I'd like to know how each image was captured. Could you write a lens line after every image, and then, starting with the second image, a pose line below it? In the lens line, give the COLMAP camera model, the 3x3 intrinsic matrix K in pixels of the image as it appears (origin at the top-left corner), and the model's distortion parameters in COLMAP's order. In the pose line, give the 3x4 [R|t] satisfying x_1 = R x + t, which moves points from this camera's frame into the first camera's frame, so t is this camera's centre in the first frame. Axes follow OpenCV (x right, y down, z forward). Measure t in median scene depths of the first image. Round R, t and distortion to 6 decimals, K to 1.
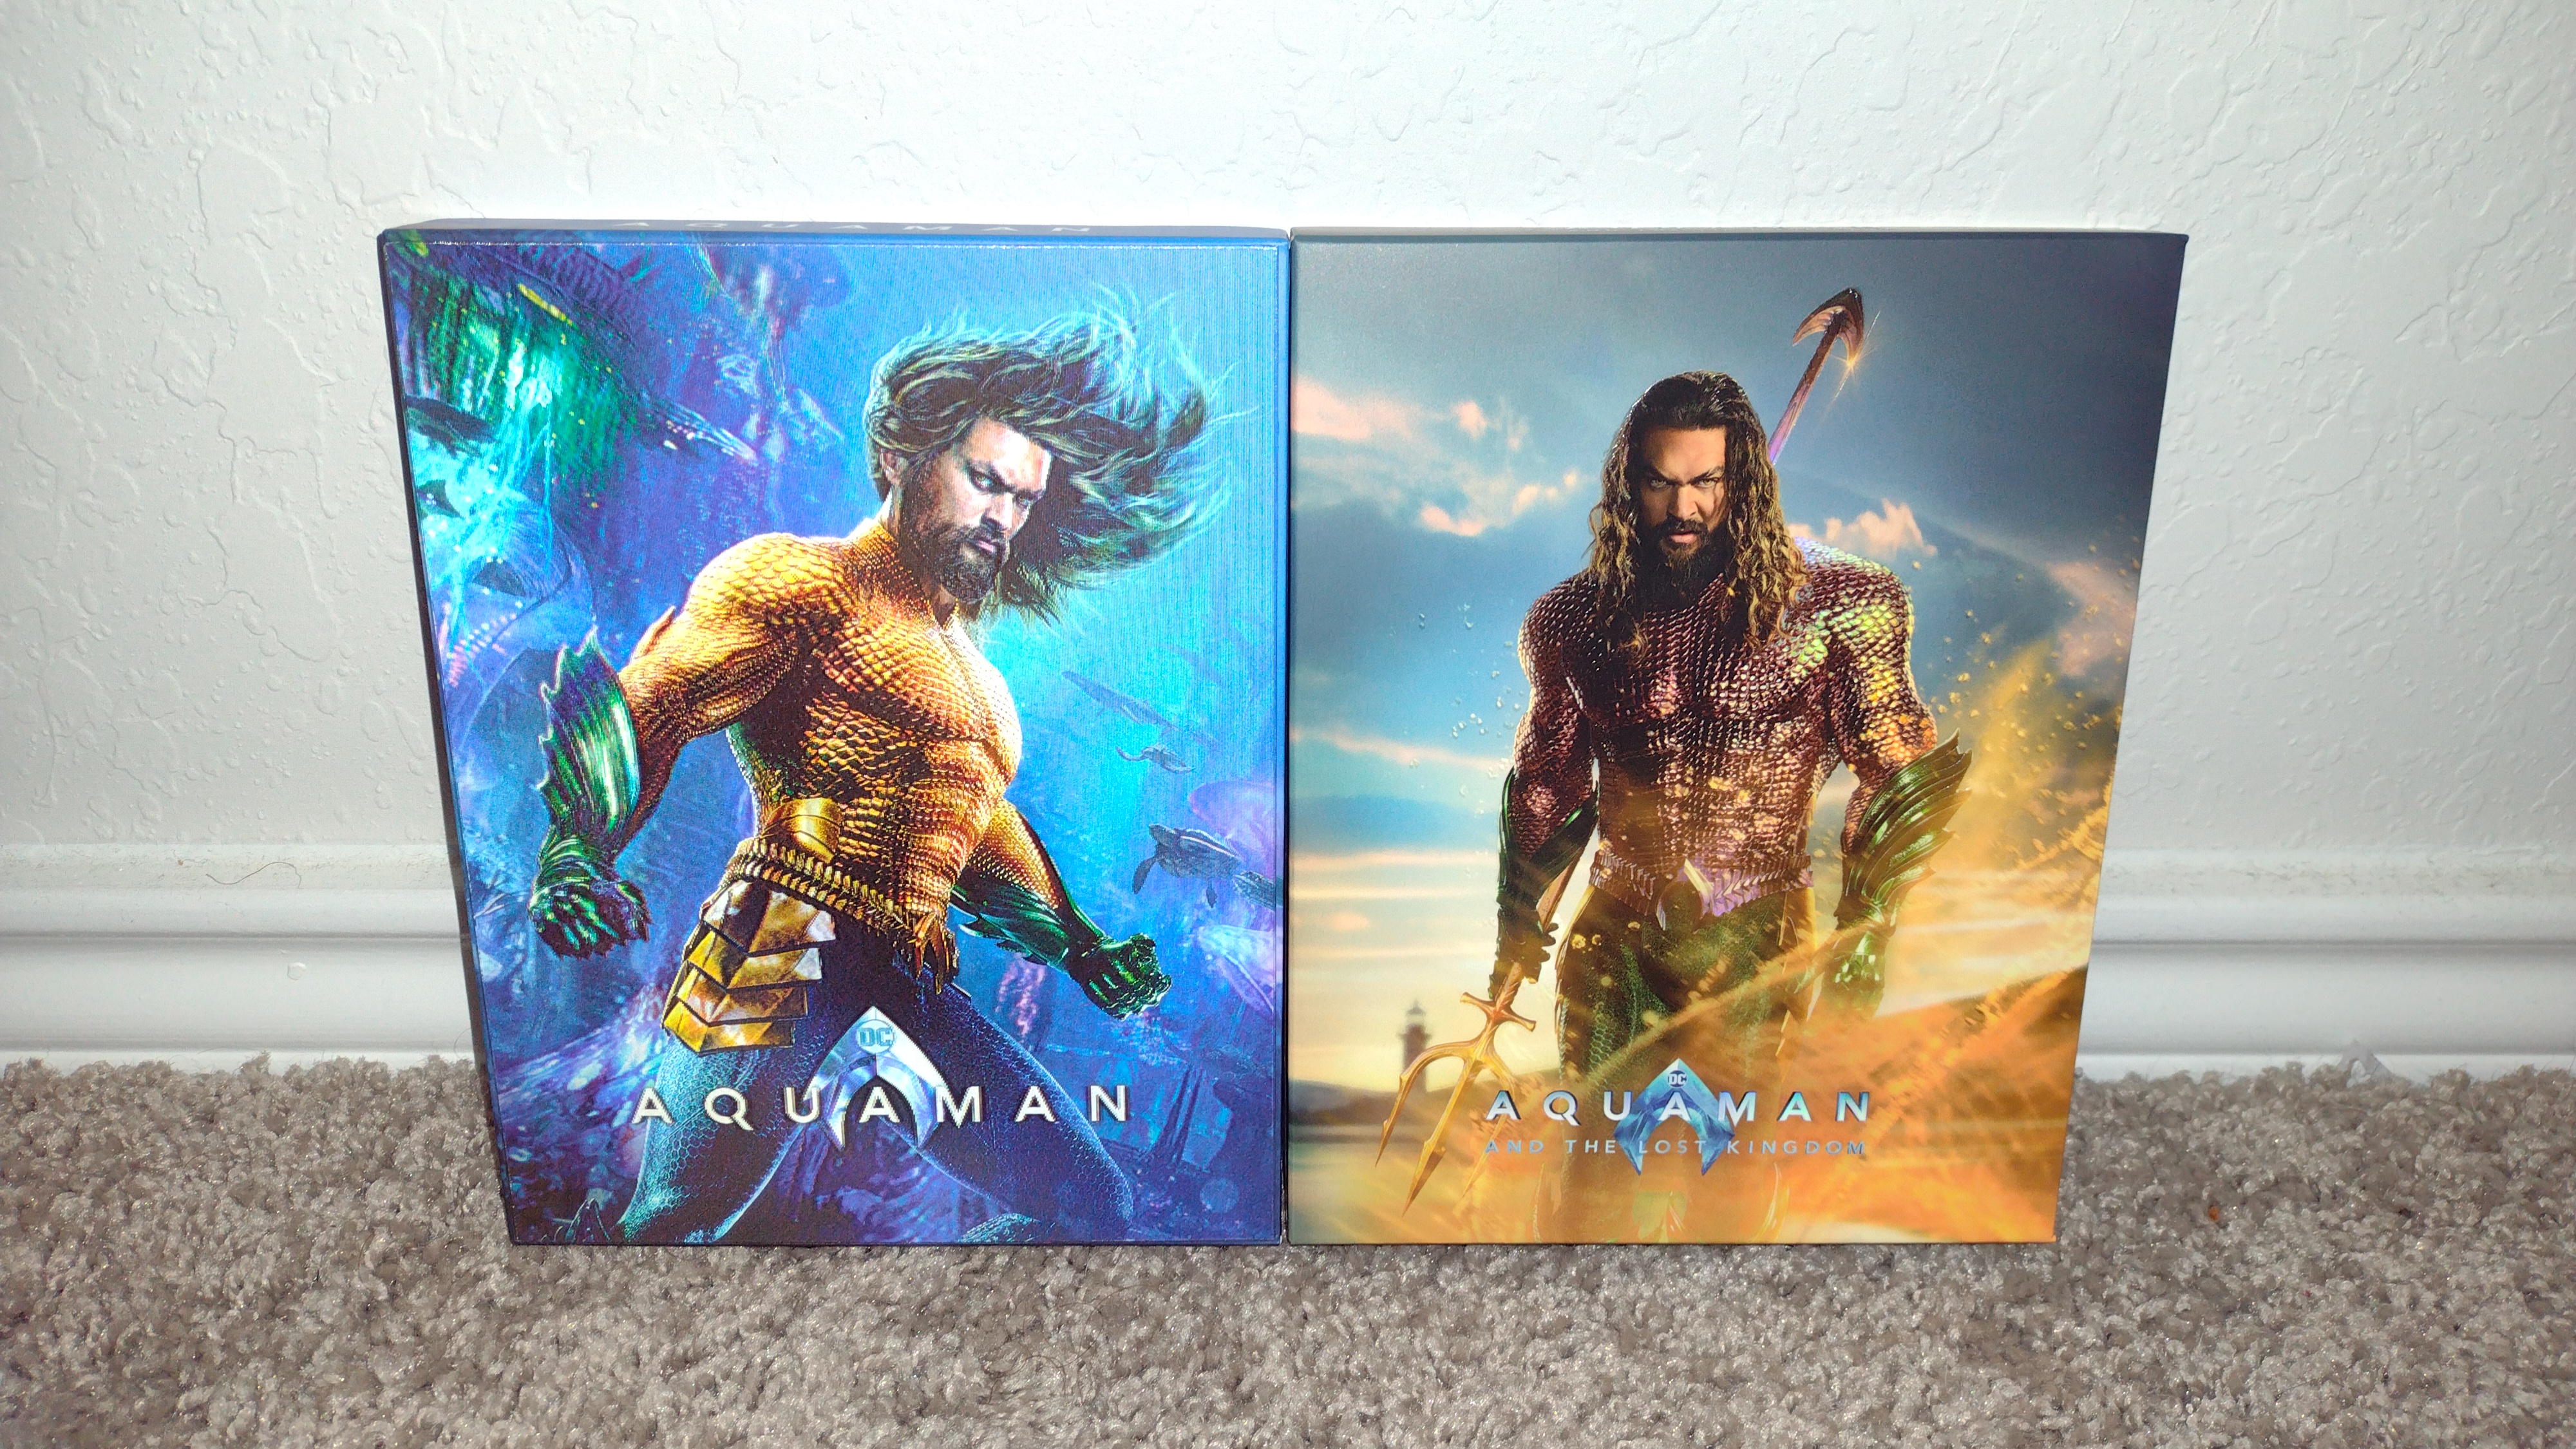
lens RADIAL K [[1924.7, 0, 1280.3], [0, 1924.7, 724.9], [0, 0, 1]] dist [0.014201, -0.026335]
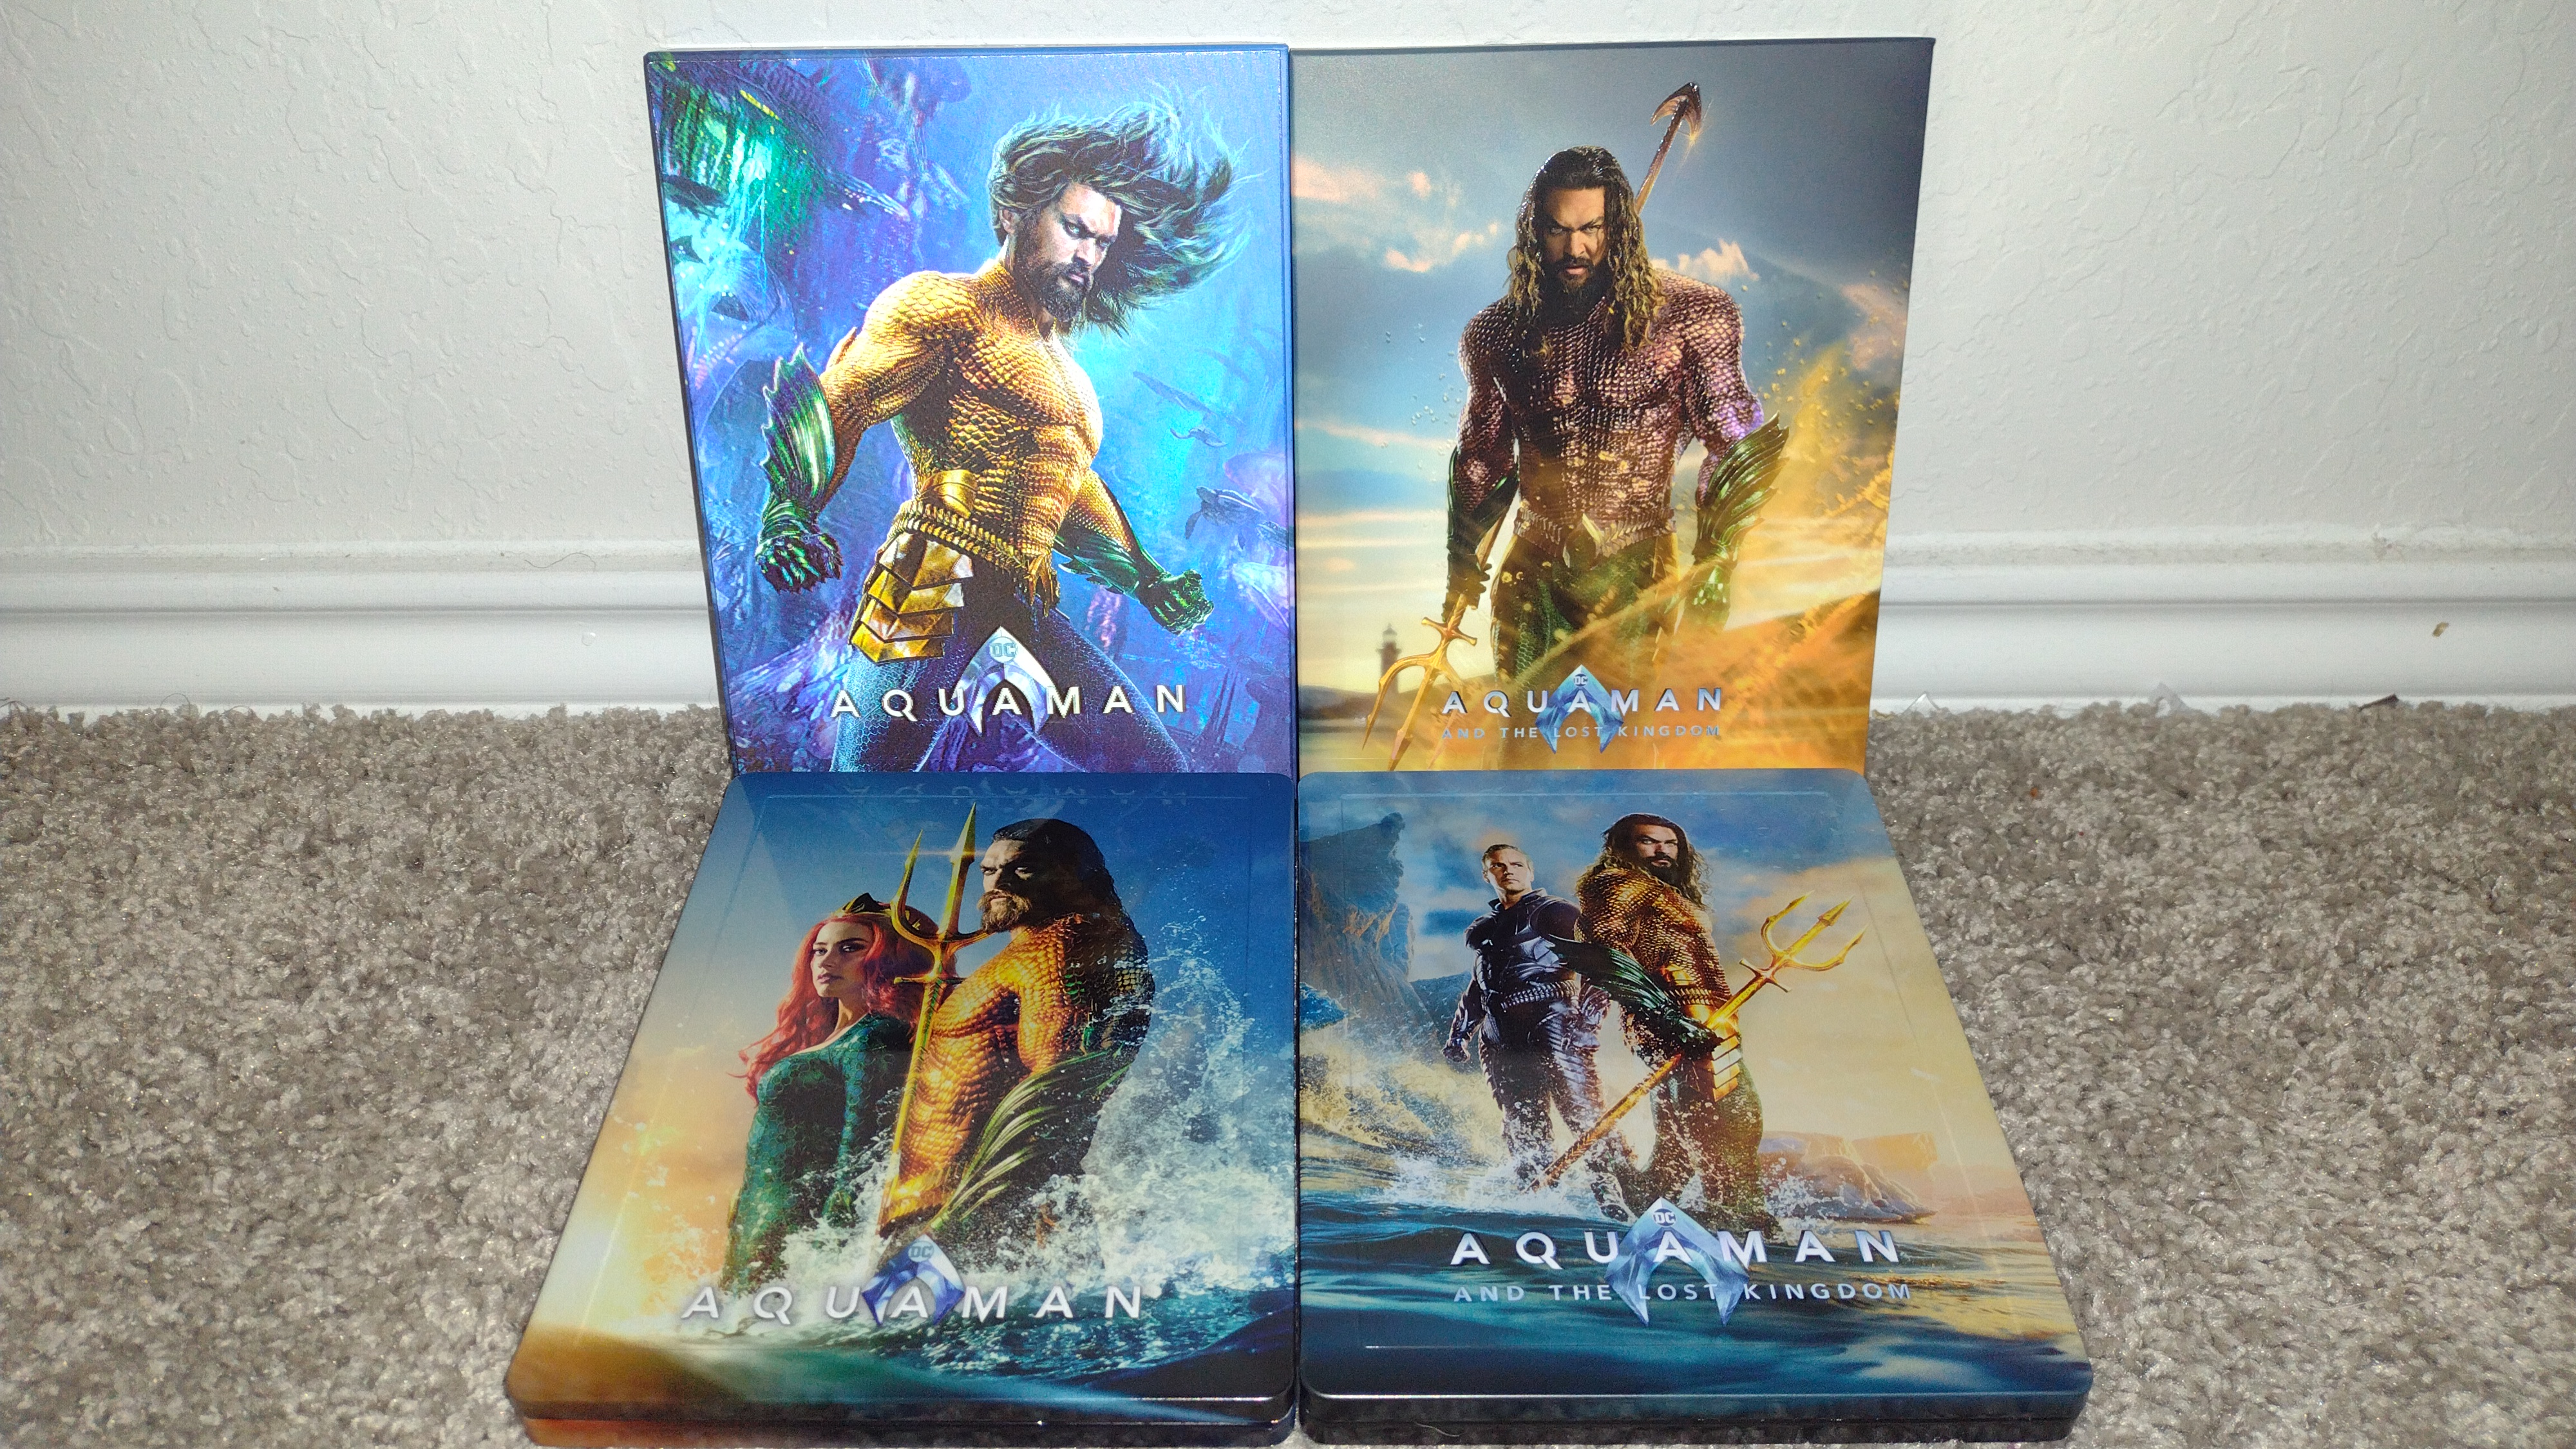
lens RADIAL K [[1946.6, 0, 1278.9], [0, 1946.6, 726.8], [0, 0, 1]] dist [0.005876, 0.008481]
pose [[0.999662, -0.006733, -0.025118, -0.002615], [0.007690, 0.999240, 0.038205, 0.153059], [0.024842, -0.038385, 0.998954, -0.356749]]
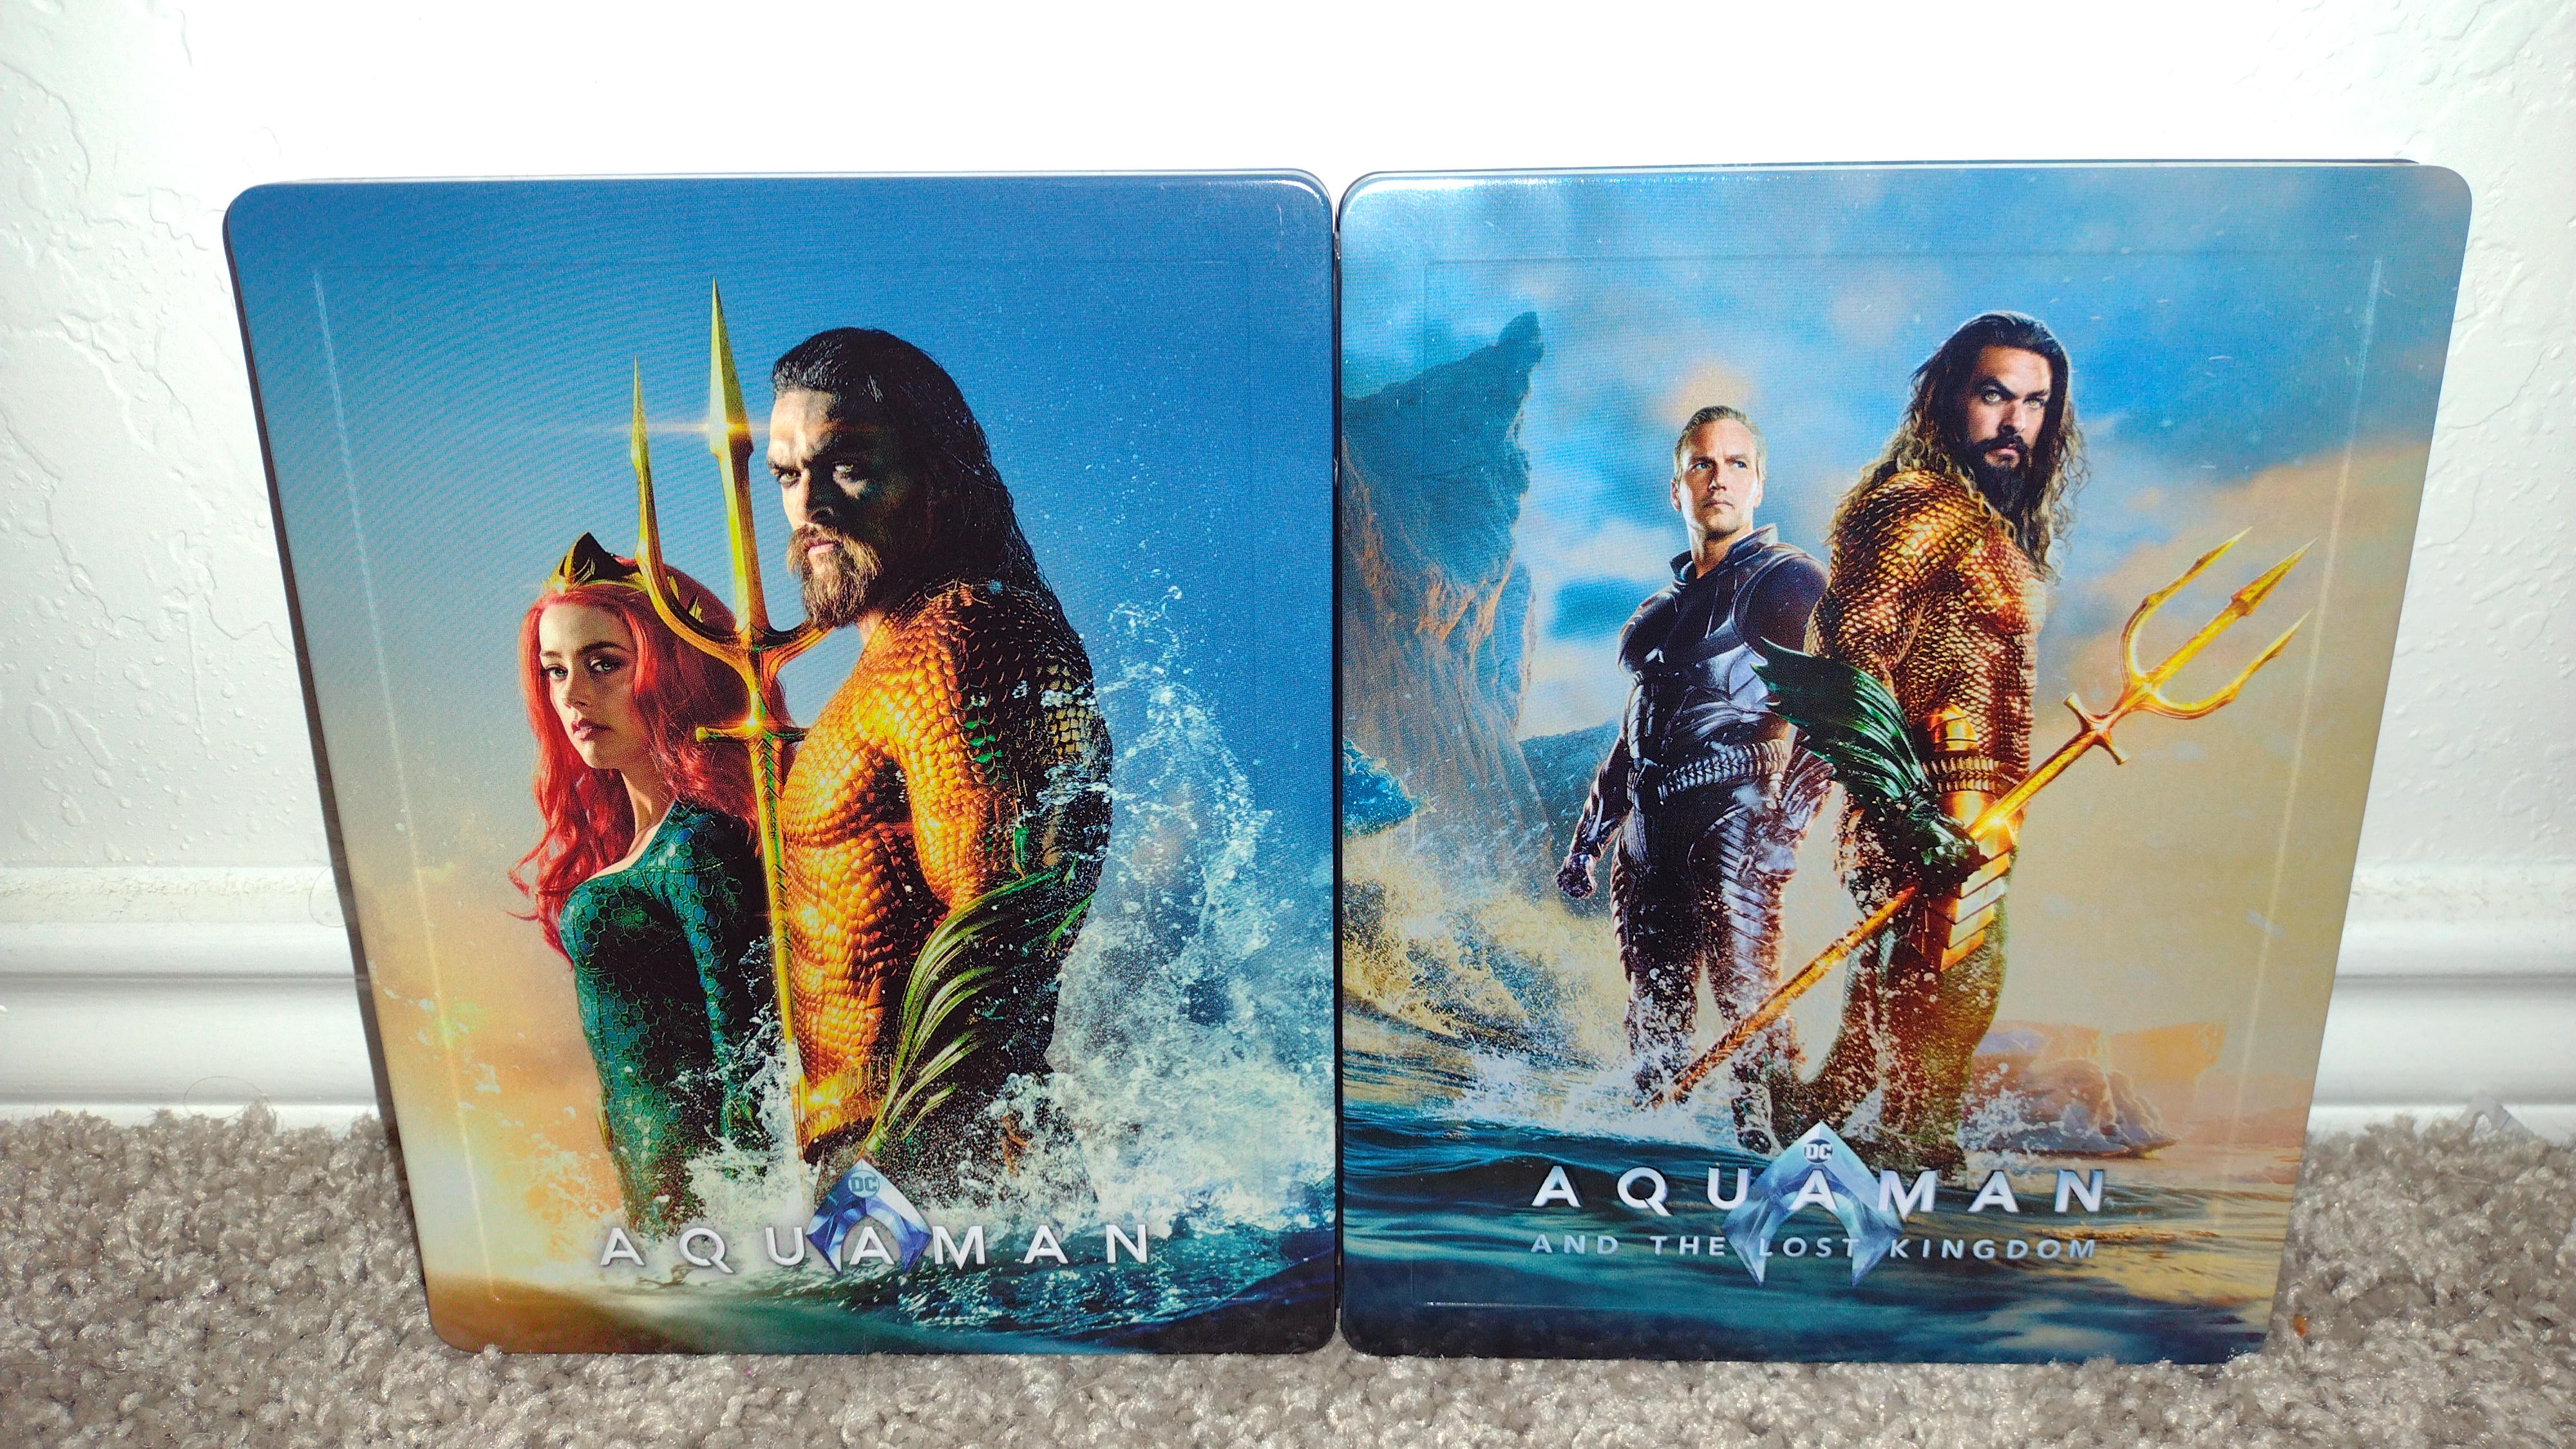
lens RADIAL K [[1923.9, 0, 1295.8], [0, 1923.9, 703.0], [0, 0, 1]] dist [-0.008612, -0.004505]
pose [[0.999464, -0.007154, -0.031955, 0.093263], [0.008799, 0.998626, 0.051655, -0.050372], [0.031541, -0.051908, 0.998154, 0.204877]]
